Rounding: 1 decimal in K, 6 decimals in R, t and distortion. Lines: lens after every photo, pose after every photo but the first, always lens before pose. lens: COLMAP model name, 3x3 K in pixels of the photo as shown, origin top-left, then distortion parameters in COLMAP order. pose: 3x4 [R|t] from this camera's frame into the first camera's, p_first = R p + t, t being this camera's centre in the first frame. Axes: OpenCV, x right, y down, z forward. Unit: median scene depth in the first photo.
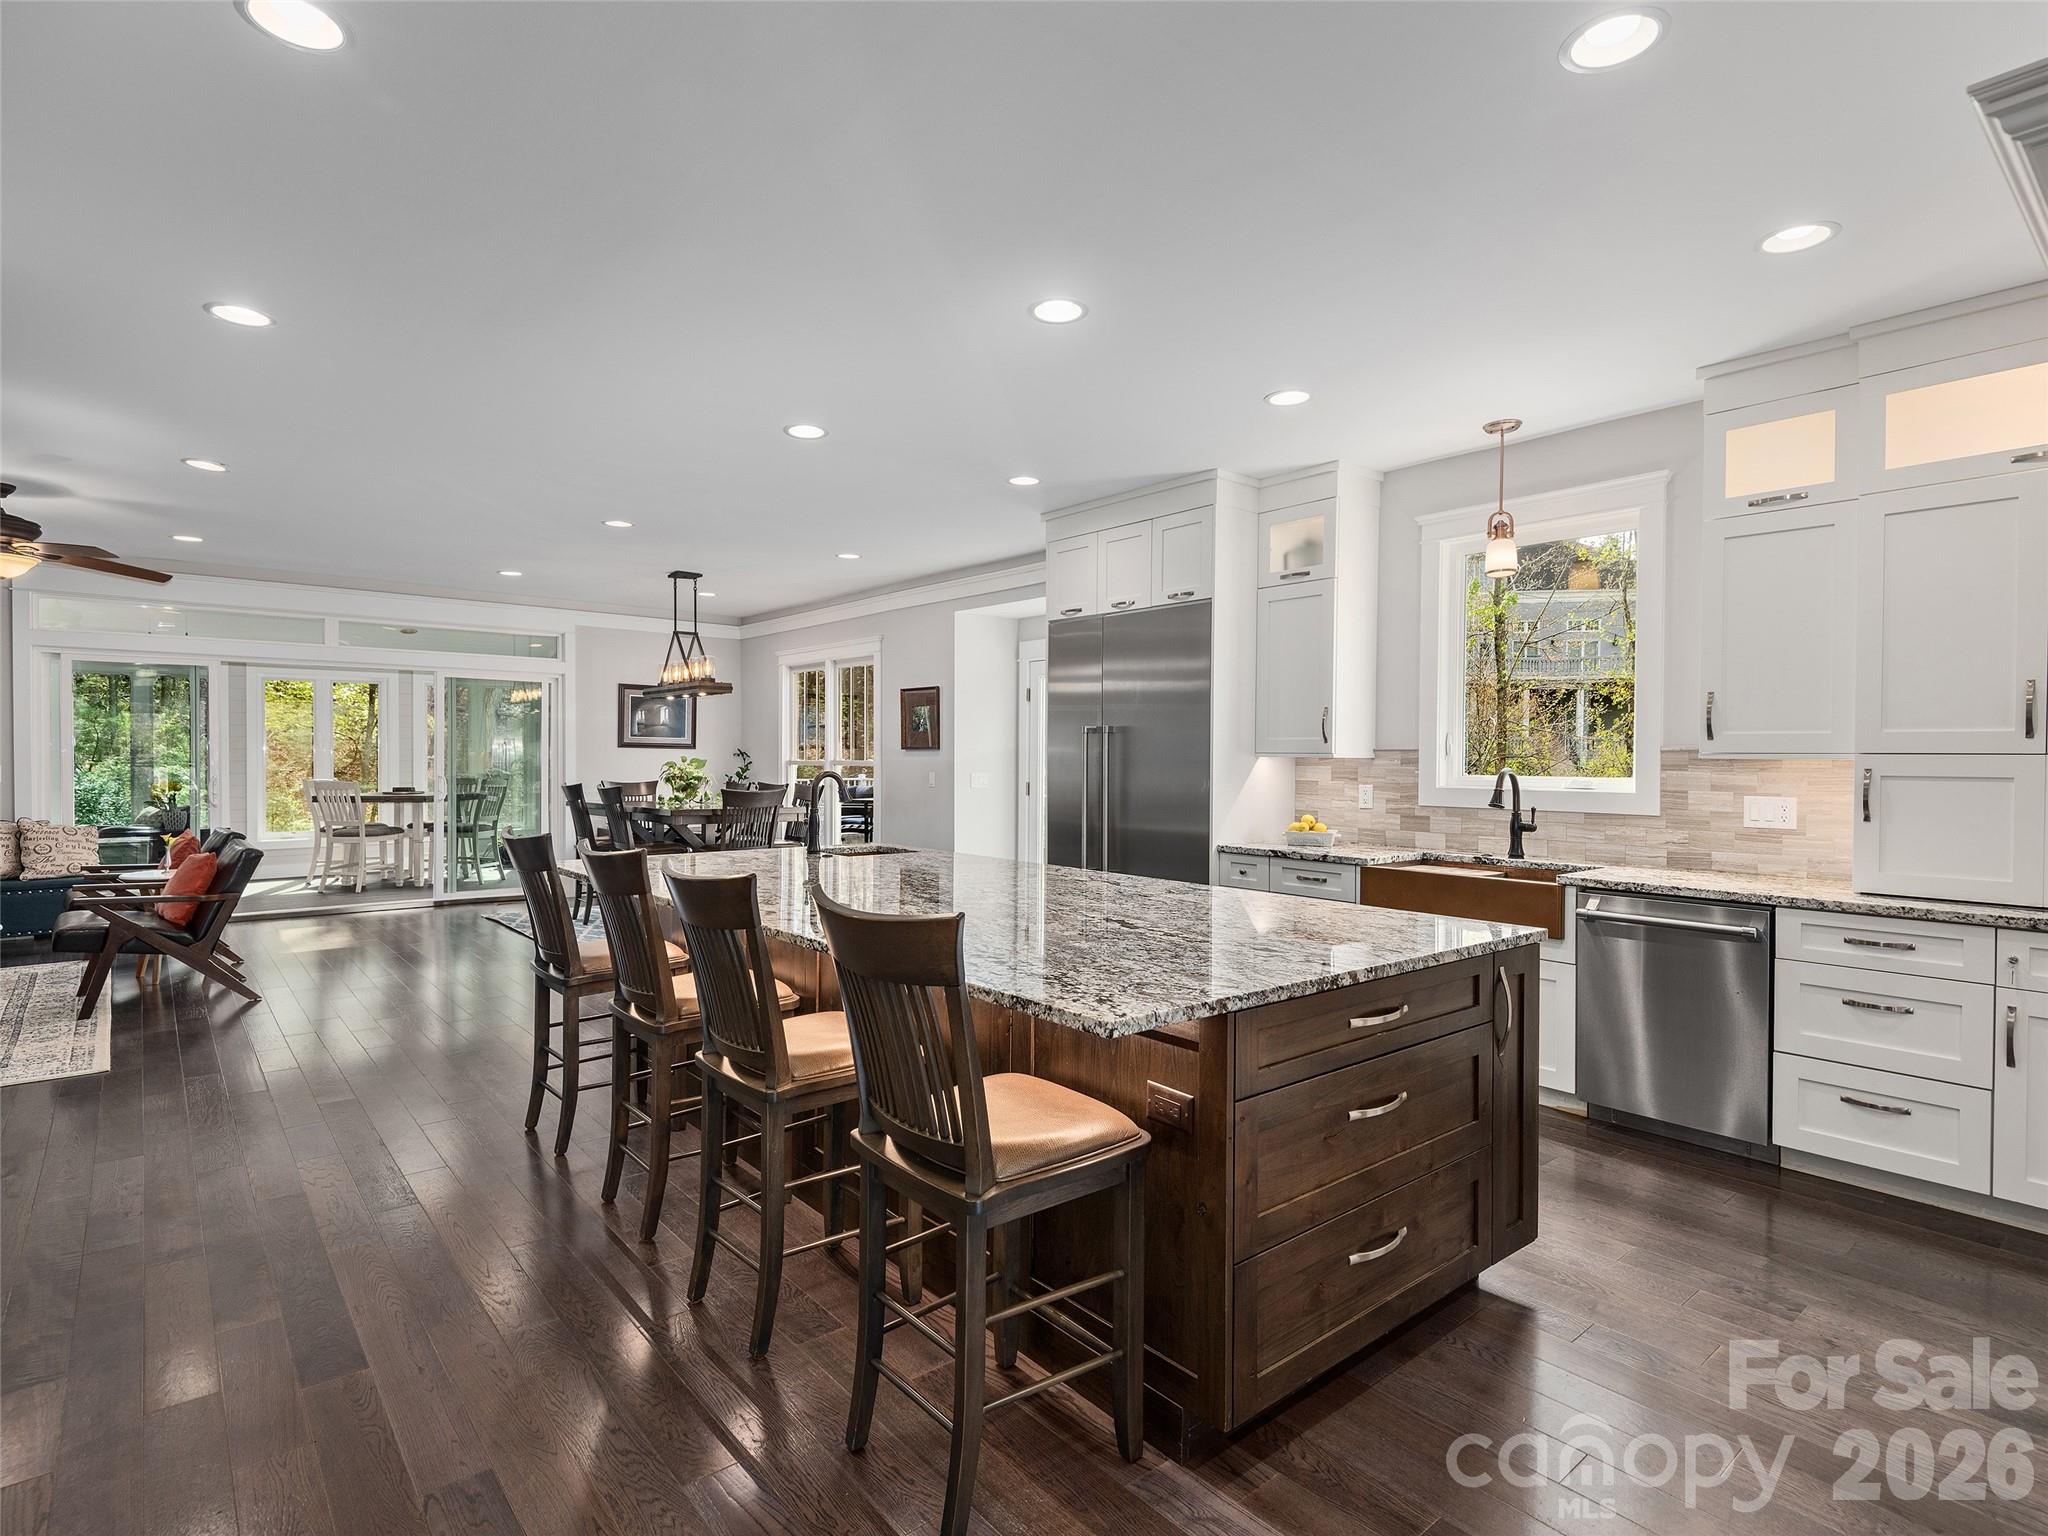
lens RADIAL K [[1044.1, 0, 1014.8], [0, 1044.1, 767.3], [0, 0, 1]] dist [0.017192, -0.001810]
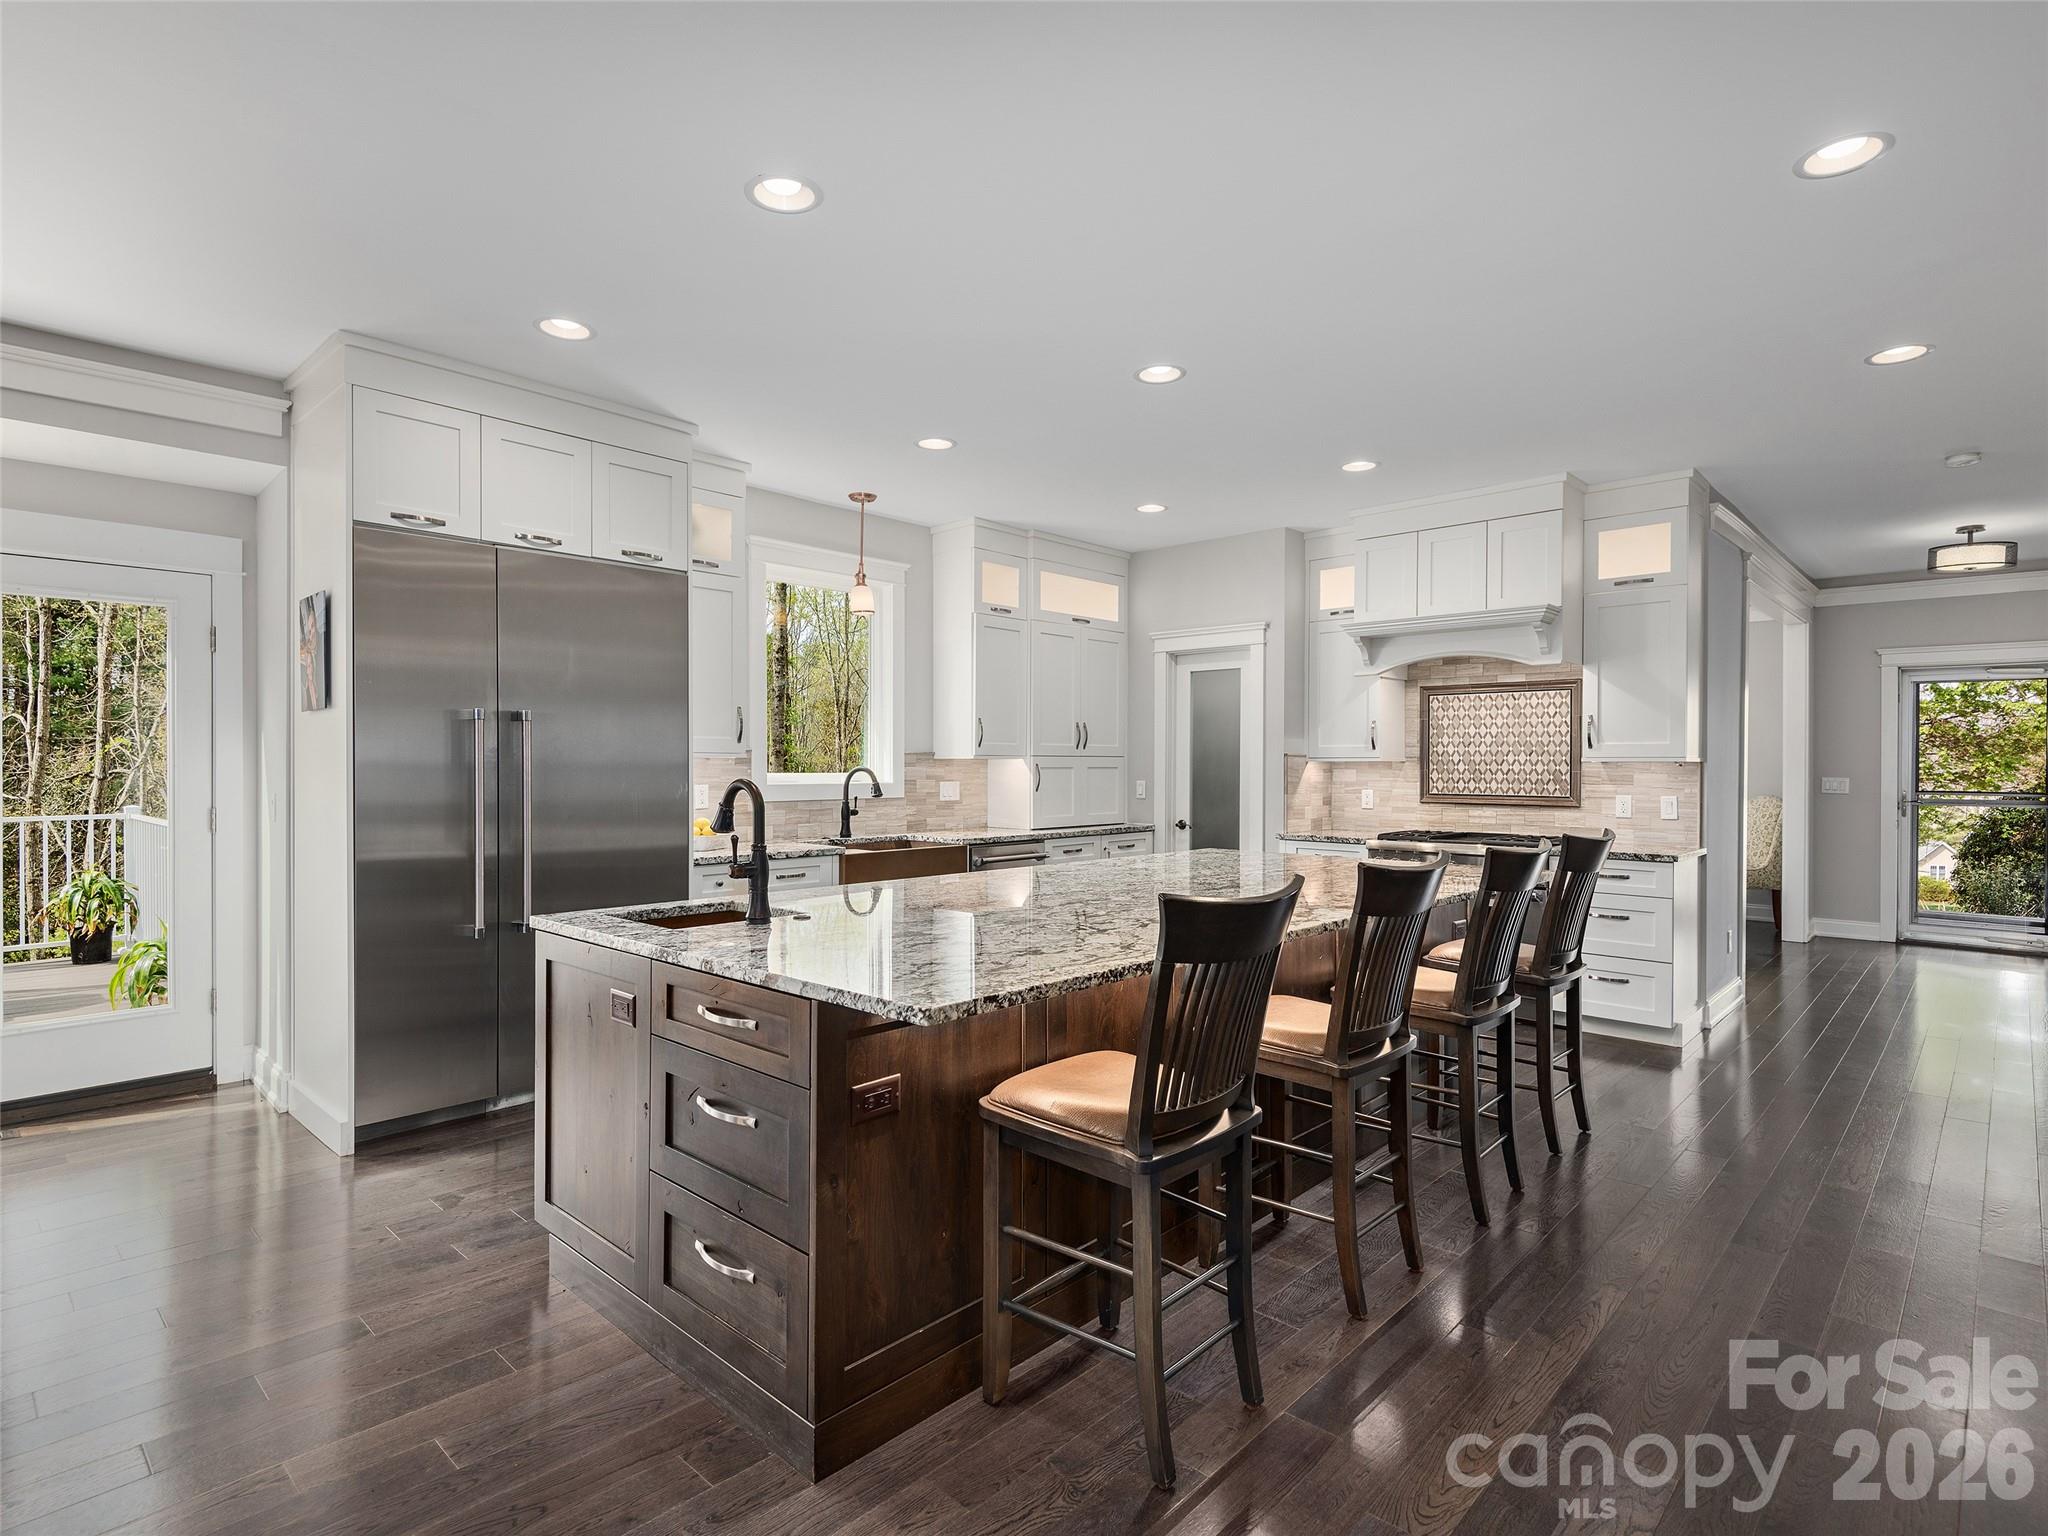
lens RADIAL K [[1044.1, 0, 1019.6], [0, 1044.1, 772.9], [0, 0, 1]] dist [0.017192, -0.001810]
pose [[-0.129491, -0.016002, 0.991452, -0.351408], [0.005291, 0.999844, 0.016829, -0.004834], [-0.991567, 0.007425, -0.129386, 0.422114]]
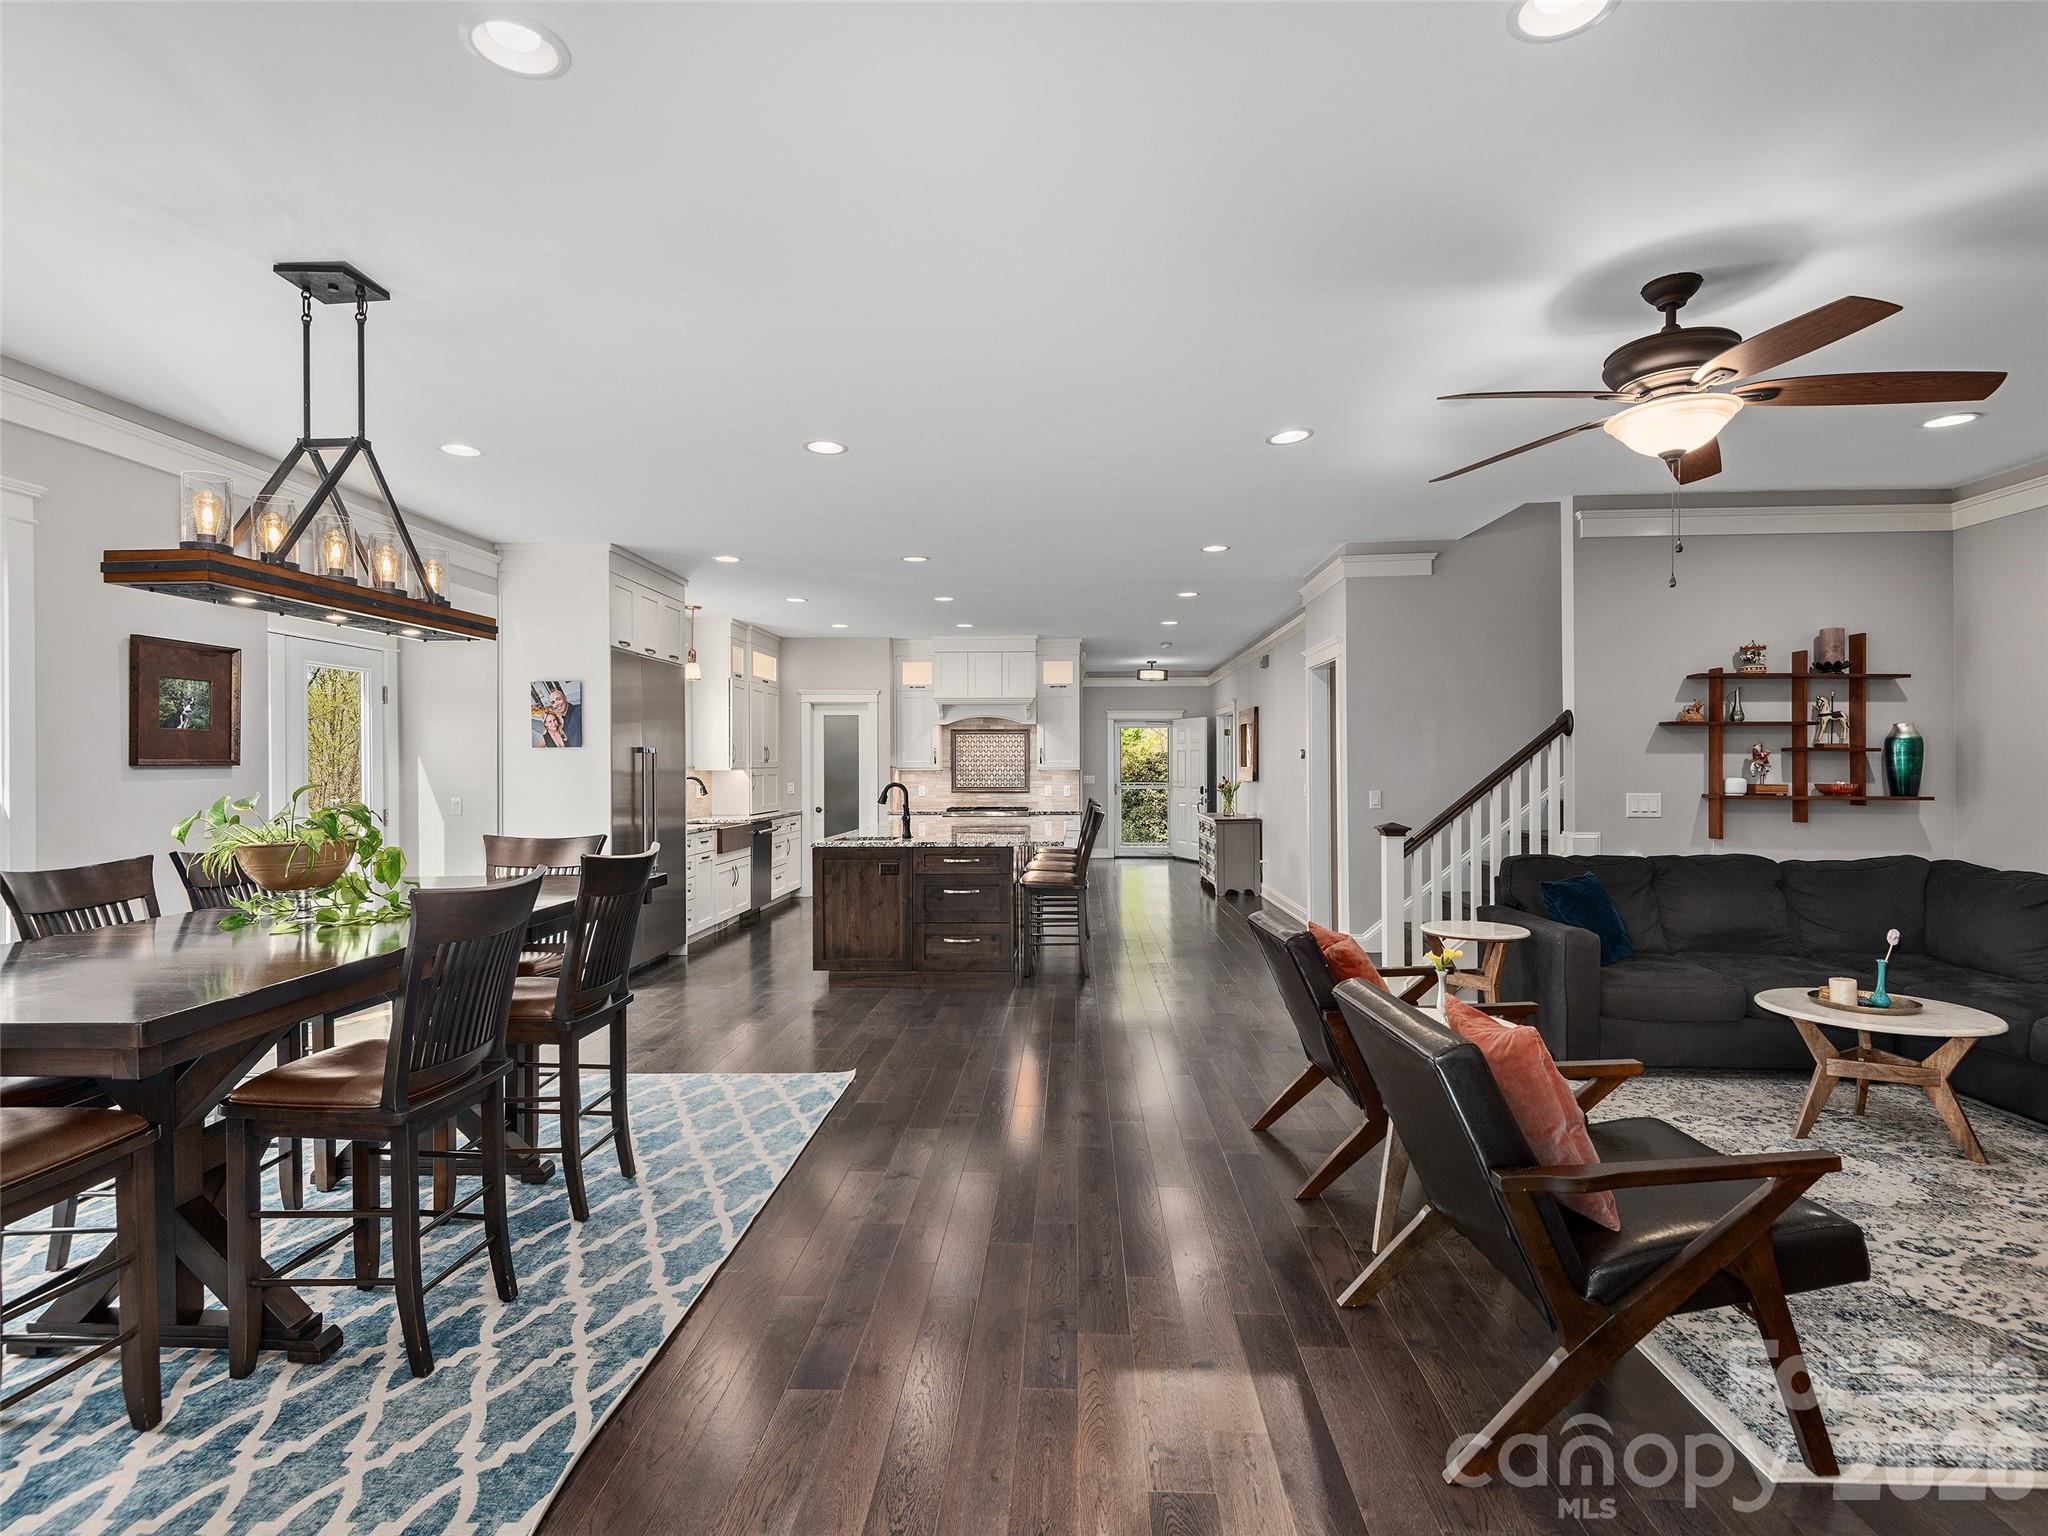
lens RADIAL K [[1044.1, 0, 1027.3], [0, 1044.1, 766.8], [0, 0, 1]] dist [0.017192, -0.001810]
pose [[-0.739938, -0.007043, 0.672639, -0.589139], [0.001802, 0.999921, 0.012452, -0.017377], [-0.672673, 0.010425, -0.739866, 0.887239]]
